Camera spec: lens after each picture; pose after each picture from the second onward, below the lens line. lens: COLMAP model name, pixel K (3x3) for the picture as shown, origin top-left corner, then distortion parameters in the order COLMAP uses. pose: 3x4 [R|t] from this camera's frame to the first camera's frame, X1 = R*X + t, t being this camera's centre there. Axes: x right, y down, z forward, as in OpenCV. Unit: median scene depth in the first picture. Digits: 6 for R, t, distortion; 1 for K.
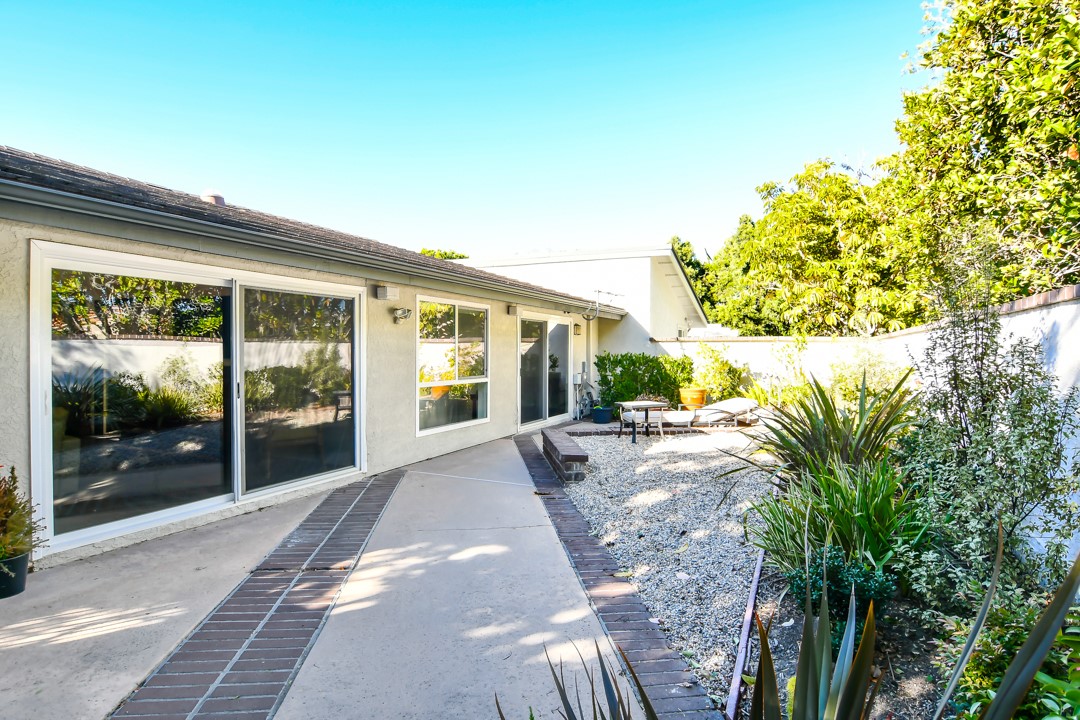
lens RADIAL K [[579.2, 0, 538.2], [0, 579.2, 357.0], [0, 0, 1]] dist [-0.025561, 0.004969]
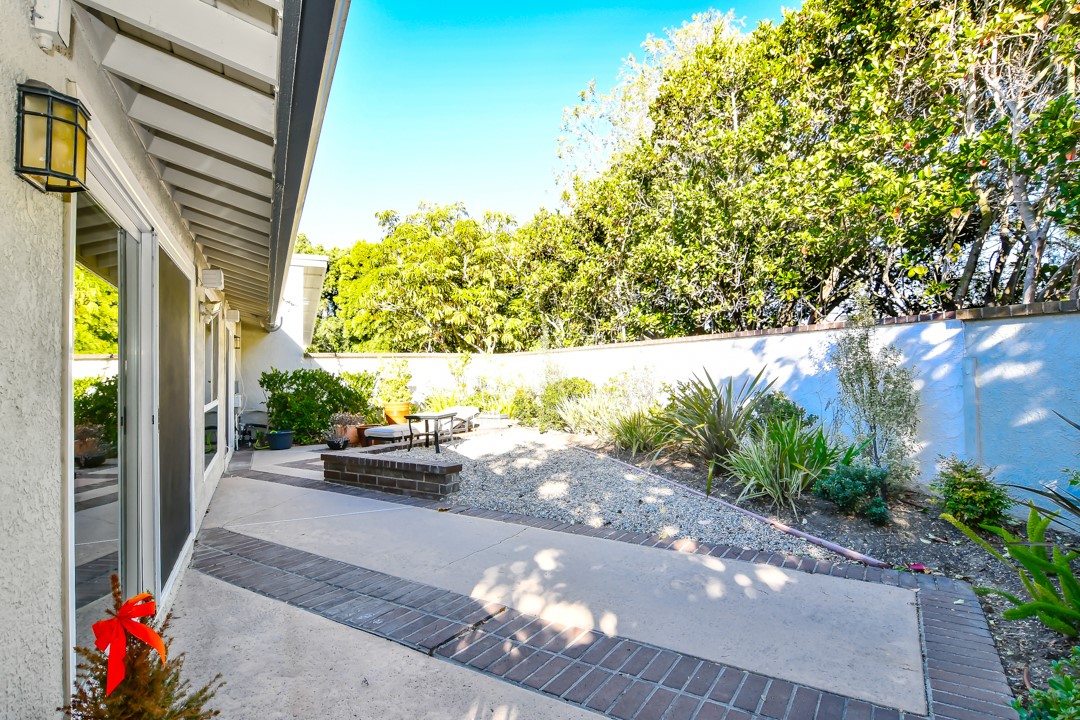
lens RADIAL K [[579.2, 0, 538.4], [0, 579.2, 358.5], [0, 0, 1]] dist [-0.025561, 0.004969]
pose [[0.625130, 0.002964, 0.780515, -0.947227], [0.025400, 0.999386, -0.024139, 0.021515], [-0.780107, 0.034915, 0.624671, 0.415053]]
